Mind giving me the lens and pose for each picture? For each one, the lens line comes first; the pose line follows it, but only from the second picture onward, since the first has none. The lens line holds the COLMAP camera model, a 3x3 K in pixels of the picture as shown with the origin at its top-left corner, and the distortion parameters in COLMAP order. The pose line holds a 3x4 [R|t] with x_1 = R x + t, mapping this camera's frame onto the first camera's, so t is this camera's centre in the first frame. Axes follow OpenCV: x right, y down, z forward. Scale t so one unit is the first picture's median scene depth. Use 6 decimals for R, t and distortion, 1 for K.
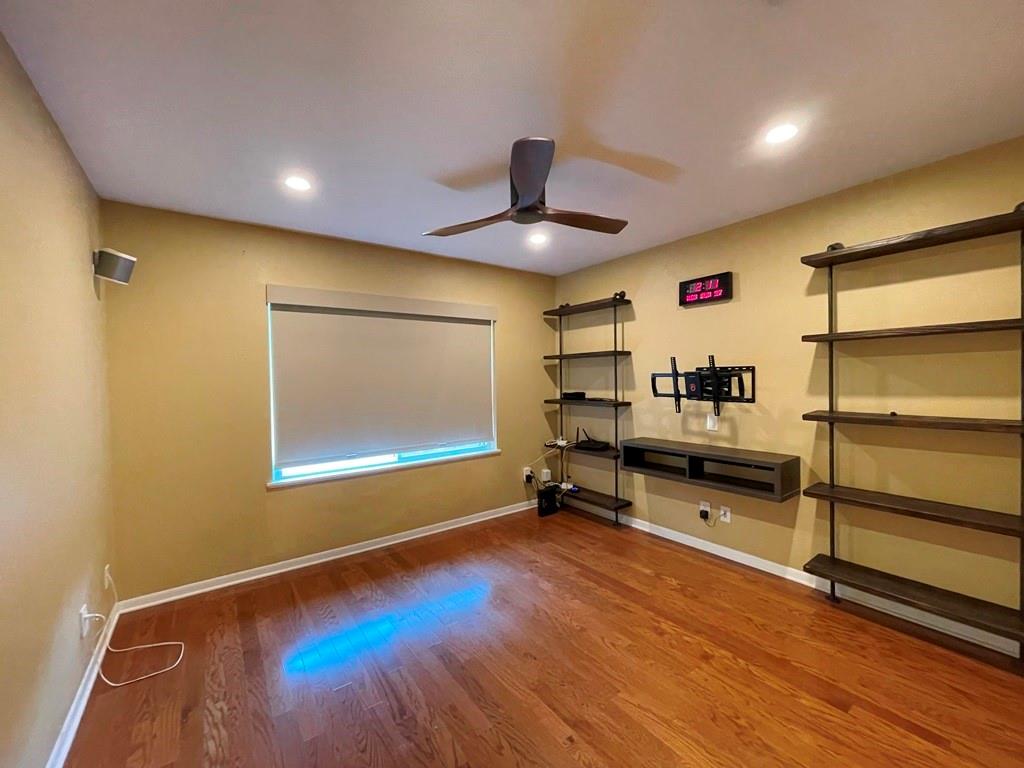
lens RADIAL K [[415.9, 0, 511.8], [0, 415.9, 384.2], [0, 0, 1]] dist [-0.003728, 0.001974]
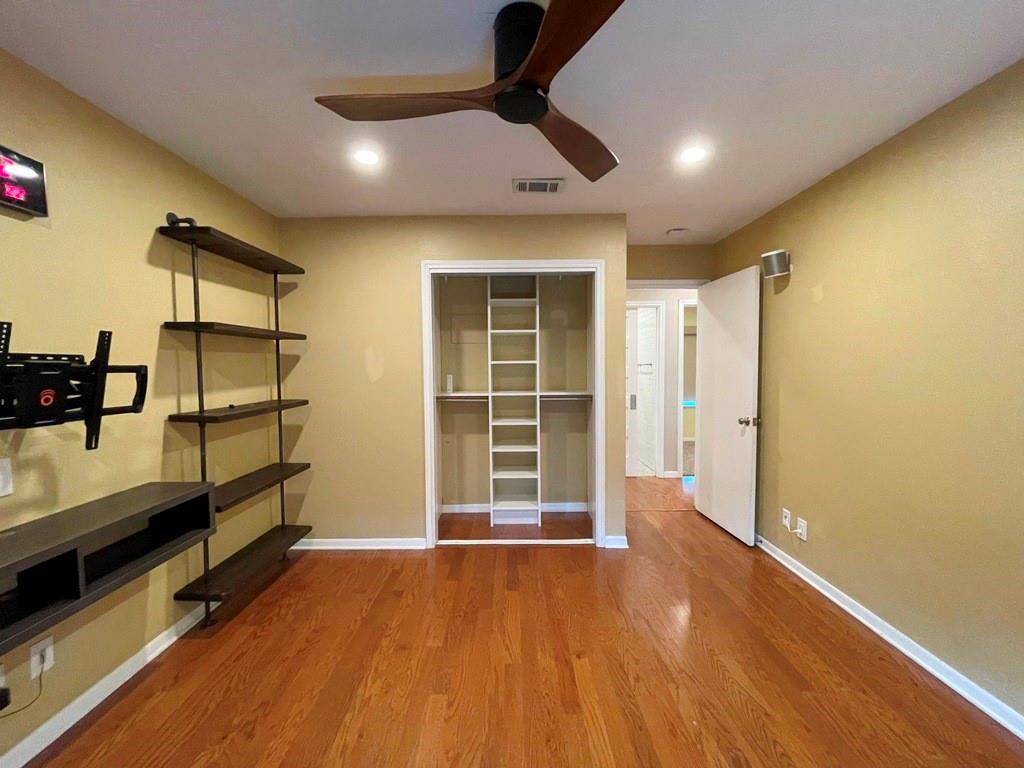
lens RADIAL K [[415.9, 0, 512.9], [0, 415.9, 383.4], [0, 0, 1]] dist [-0.003728, 0.001974]
pose [[-0.807061, 0.000176, 0.590468, -0.225952], [0.037104, 0.998039, 0.050416, -0.011336], [-0.589301, 0.062597, -0.805485, 1.084969]]
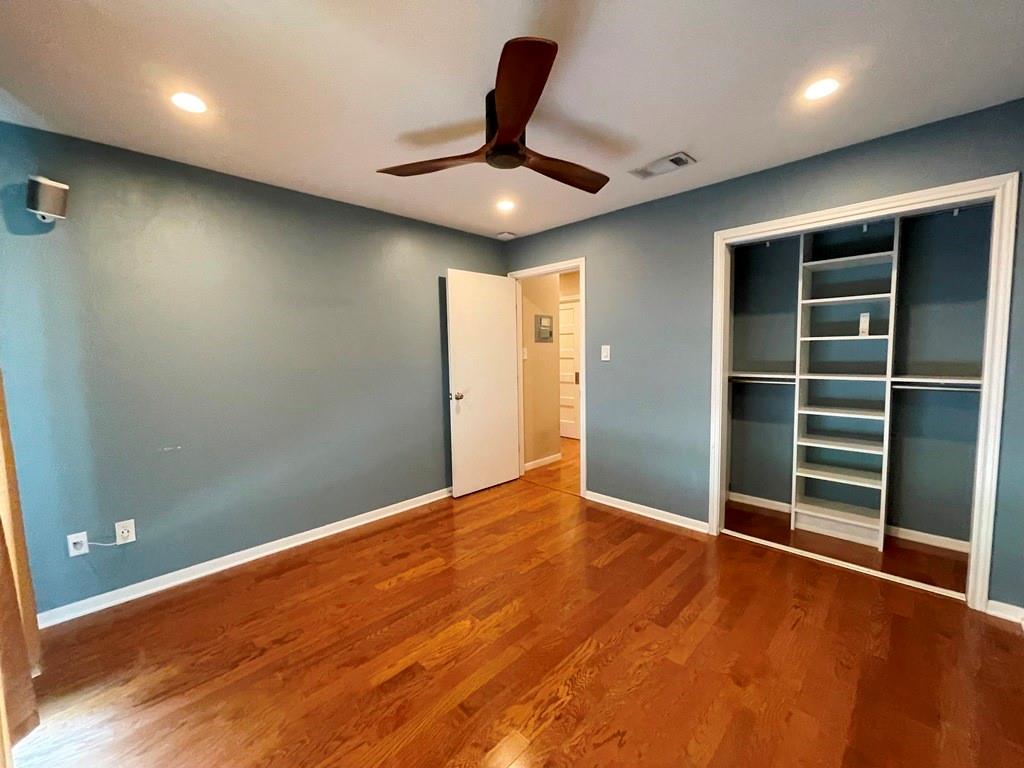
lens RADIAL K [[415.9, 0, 512.3], [0, 415.9, 382.6], [0, 0, 1]] dist [-0.003728, 0.001974]
pose [[-0.179027, -0.051208, 0.982511, -0.325157], [0.051026, 0.996817, 0.061251, -0.006326], [-0.982520, 0.061099, -0.175844, 1.024176]]
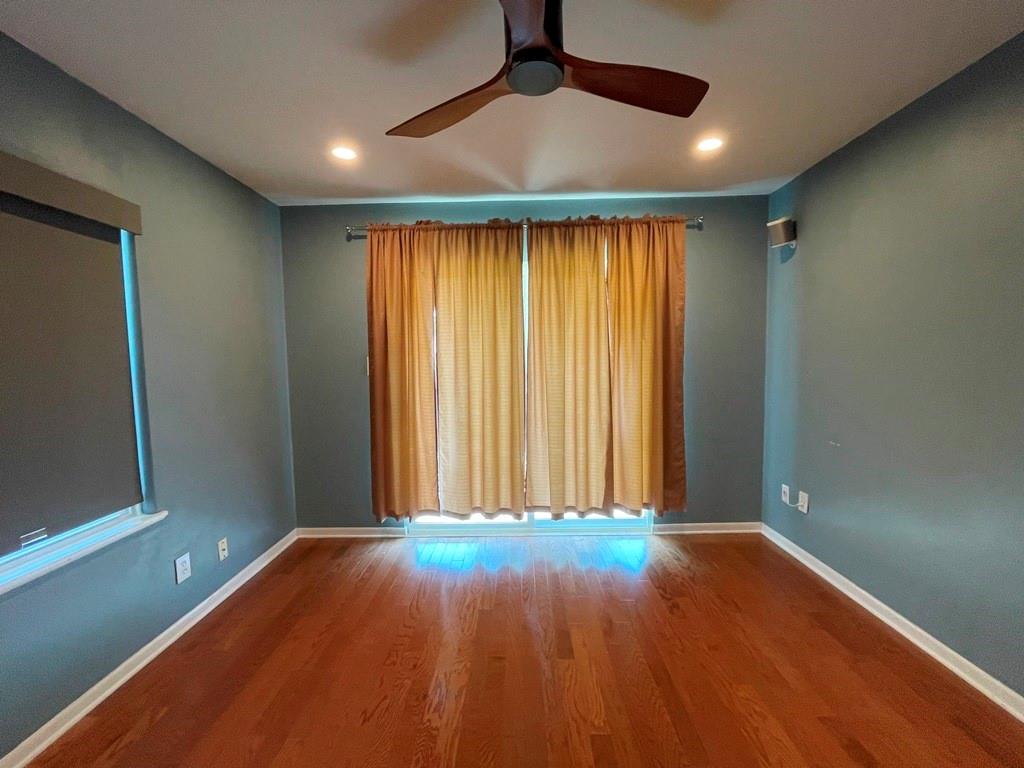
lens RADIAL K [[415.9, 0, 511.6], [0, 415.9, 382.7], [0, 0, 1]] dist [-0.003728, 0.001974]
pose [[0.810803, 0.043607, -0.583692, 0.547877], [-0.016086, 0.998504, 0.052252, -0.010785], [0.585098, -0.032977, 0.810292, 0.534282]]
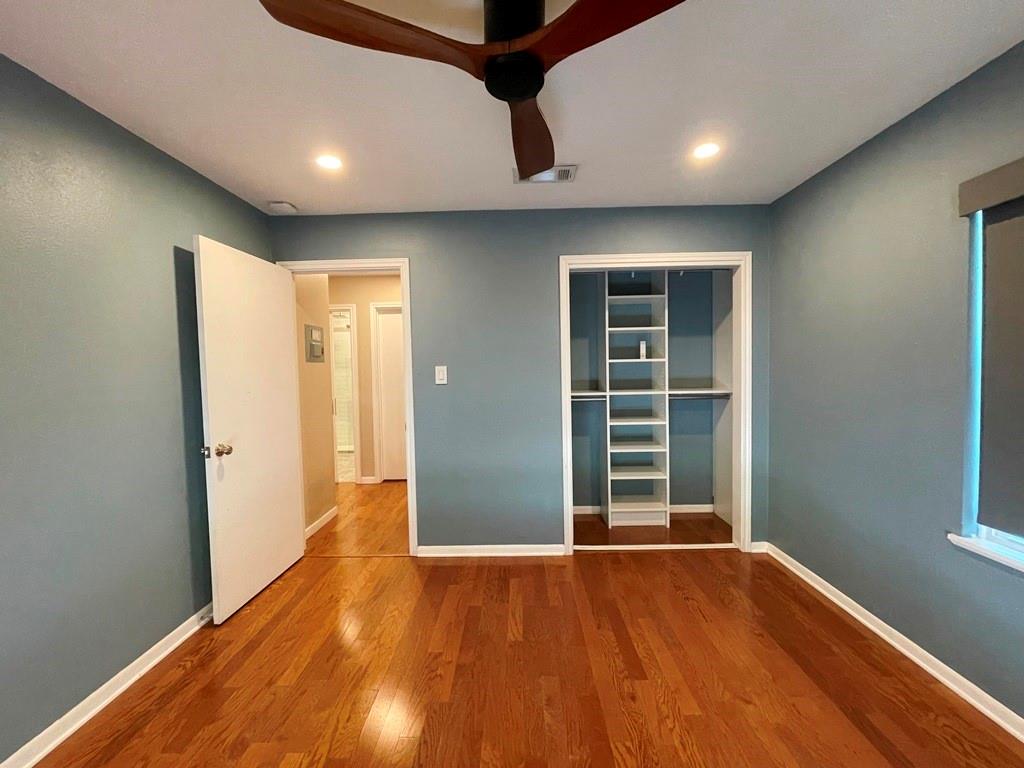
lens RADIAL K [[415.9, 0, 512.4], [0, 415.9, 381.9], [0, 0, 1]] dist [-0.003728, 0.001974]
pose [[-0.809497, 0.016008, 0.586906, 0.070319], [0.055183, 0.997278, 0.048910, -0.027243], [-0.584525, 0.071980, -0.808177, 1.257402]]
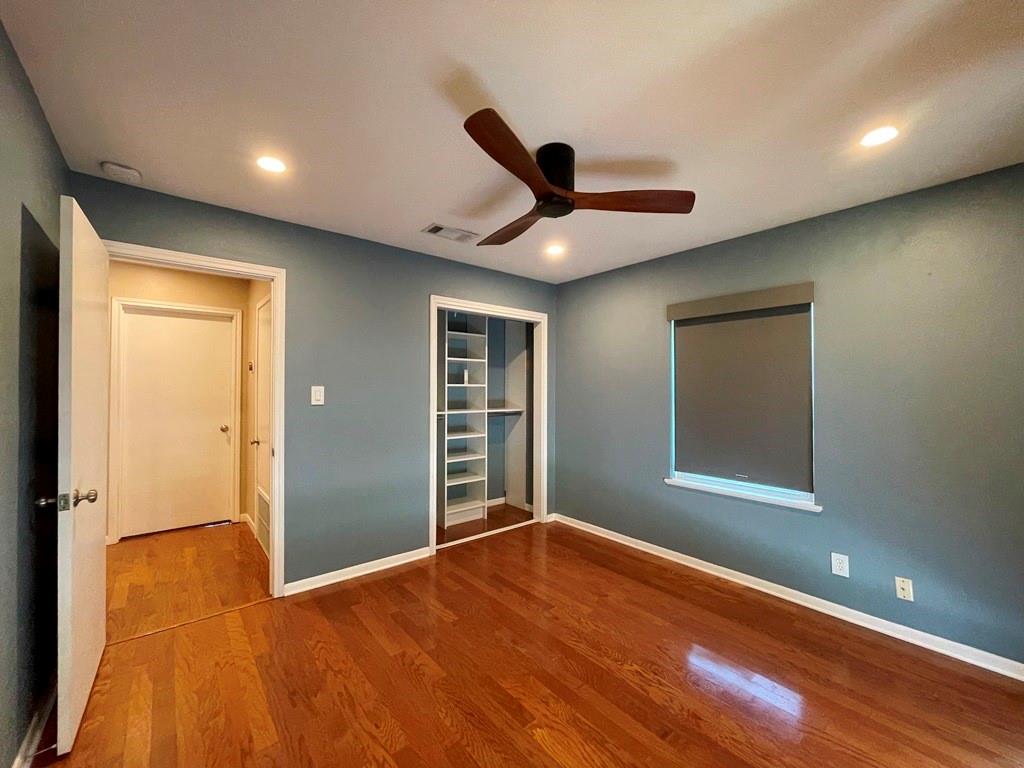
lens RADIAL K [[415.9, 0, 512.7], [0, 415.9, 382.1], [0, 0, 1]] dist [-0.003728, 0.001974]
pose [[-0.996358, 0.015153, -0.083912, 0.427091], [0.013573, 0.999720, 0.019366, -0.047602], [0.084182, 0.018156, -0.996285, 1.544789]]
